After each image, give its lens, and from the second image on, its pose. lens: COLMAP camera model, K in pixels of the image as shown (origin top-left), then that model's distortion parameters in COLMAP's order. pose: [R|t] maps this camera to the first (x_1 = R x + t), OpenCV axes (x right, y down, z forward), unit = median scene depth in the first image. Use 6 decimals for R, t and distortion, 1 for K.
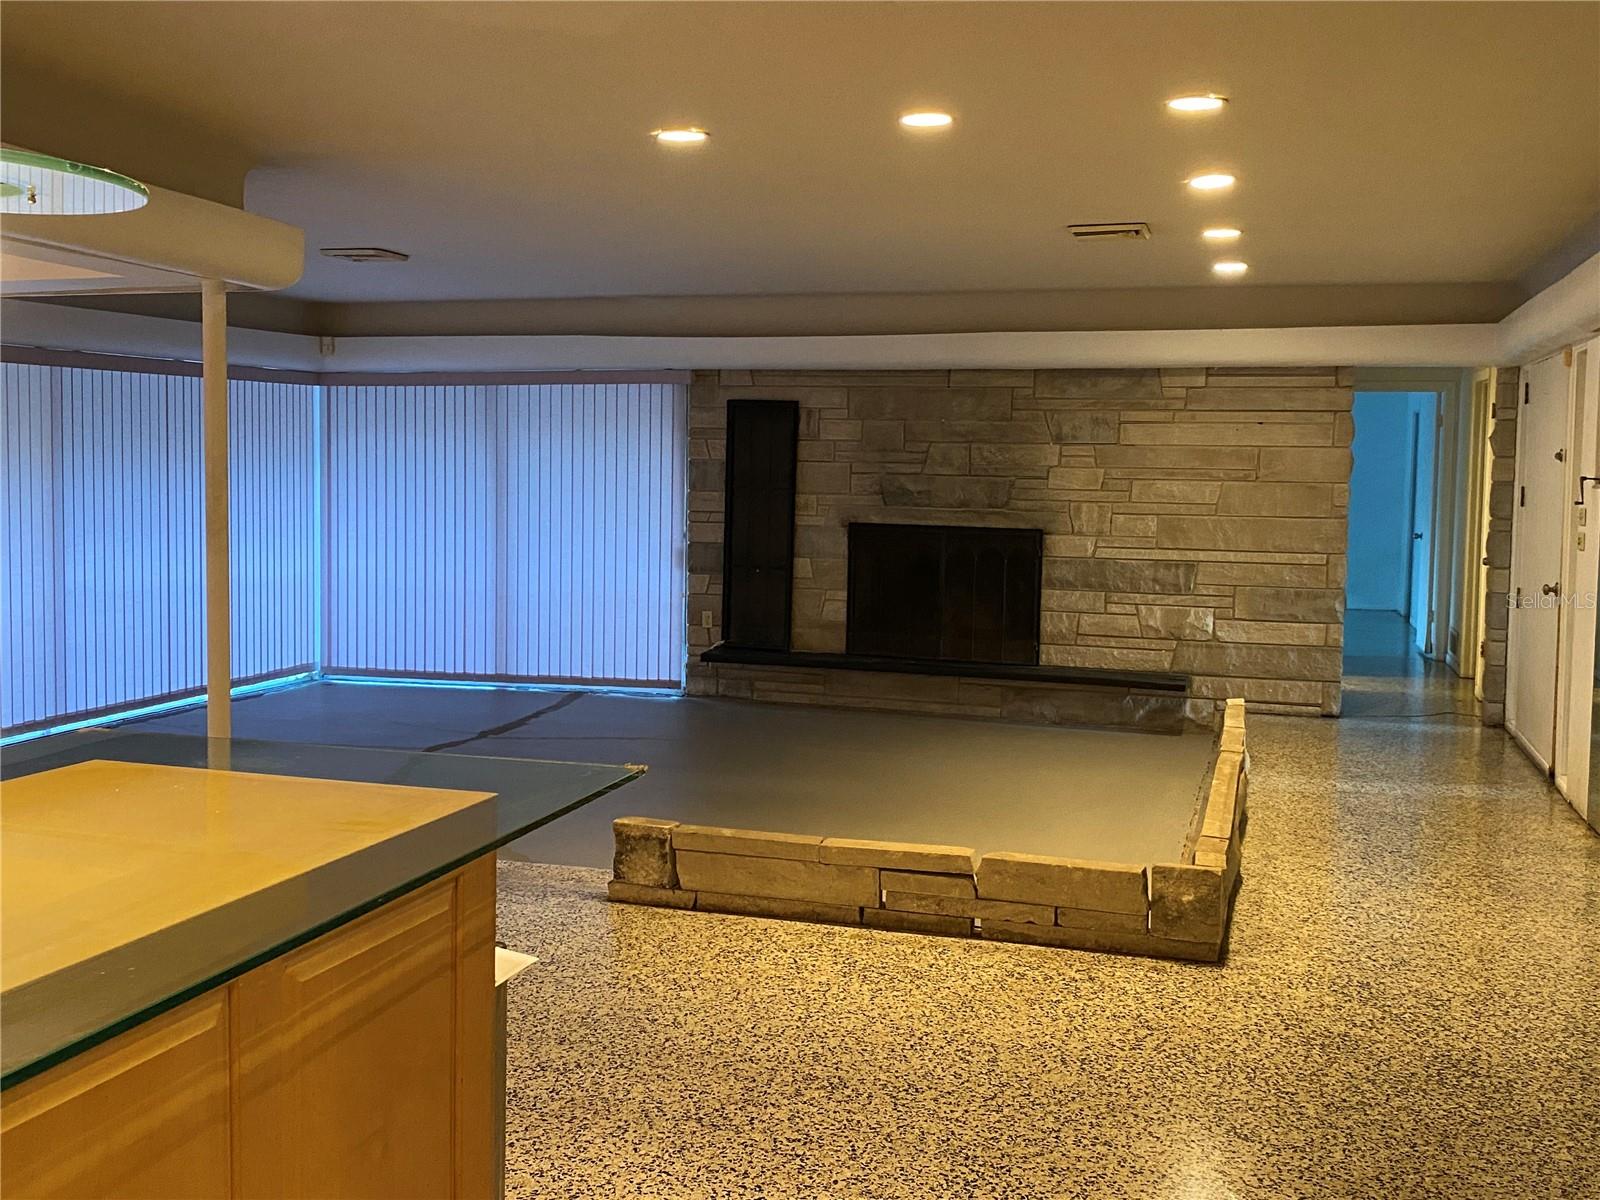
lens RADIAL K [[1553.9, 0, 797.4], [0, 1553.9, 586.7], [0, 0, 1]] dist [0.179178, -0.503135]
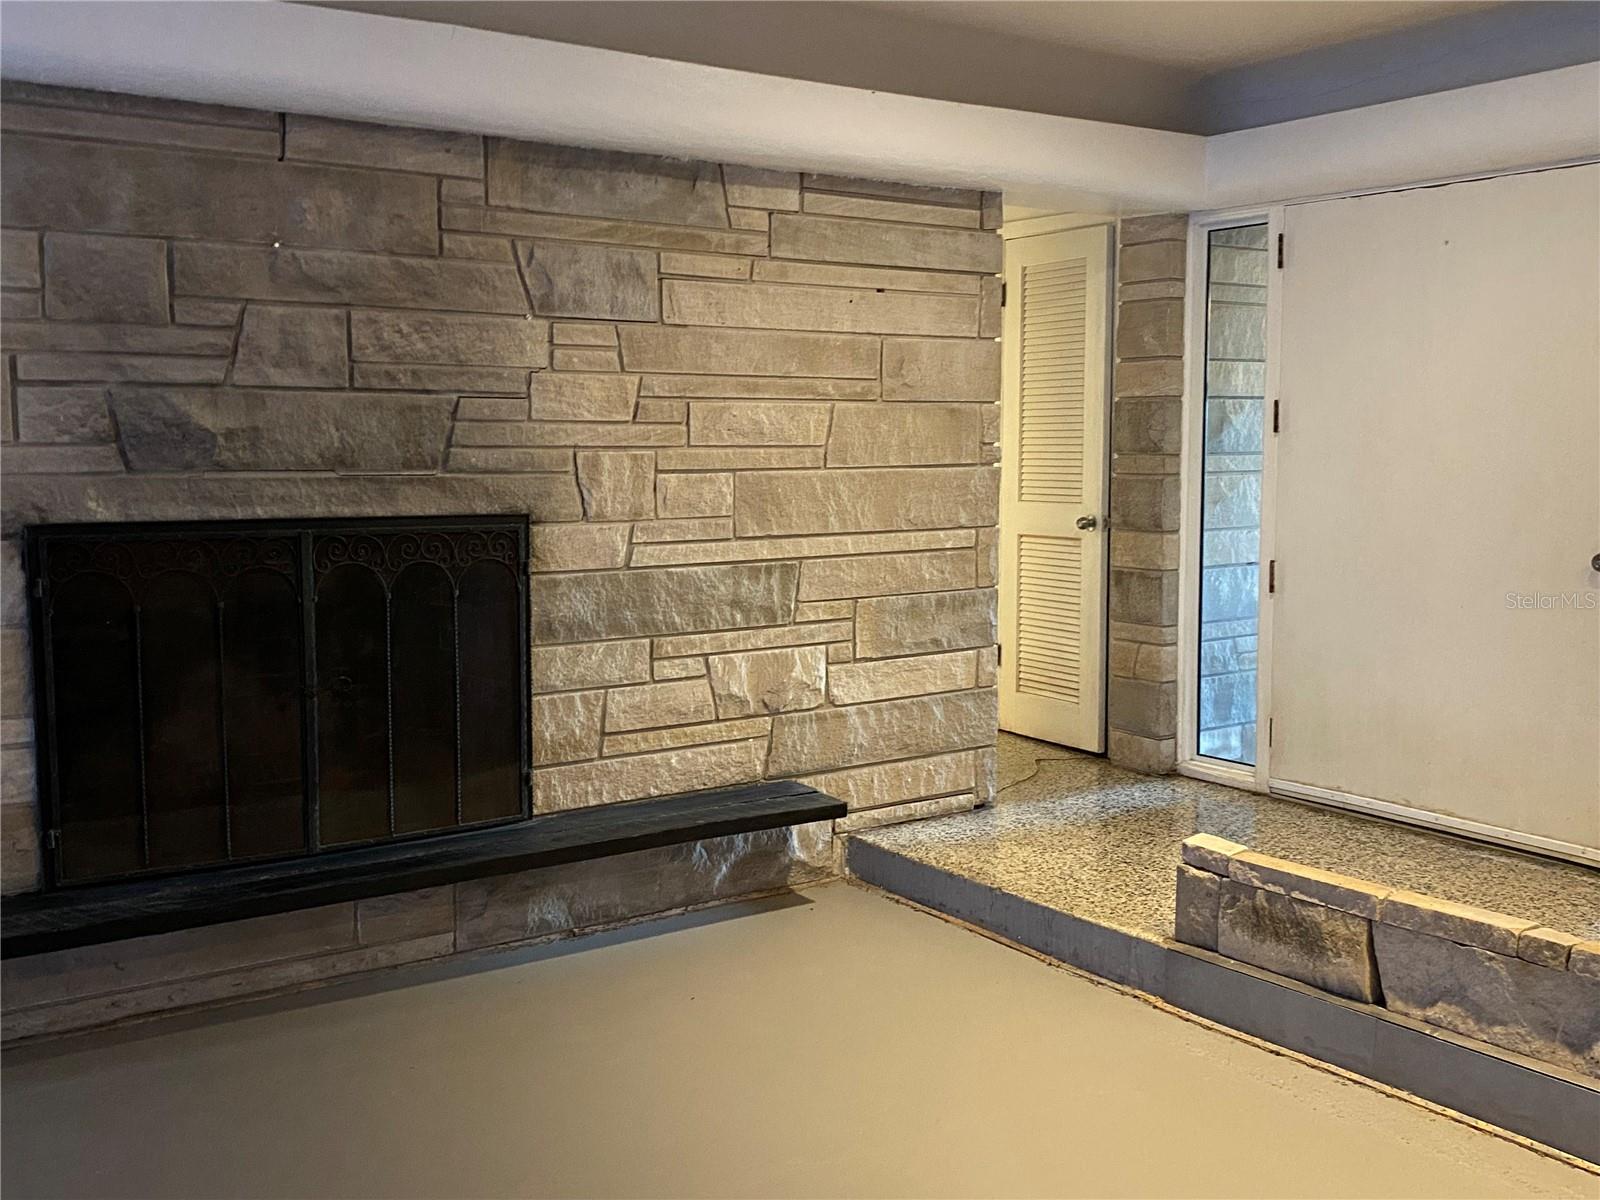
lens RADIAL K [[1609.6, 0, 800.2], [0, 1609.6, 605.6], [0, 0, 1]] dist [0.211646, -0.583370]
pose [[0.609684, -0.106106, 0.785511, -0.161264], [0.068511, 0.994345, 0.081139, -0.043343], [-0.789678, 0.004347, 0.613506, 0.670253]]
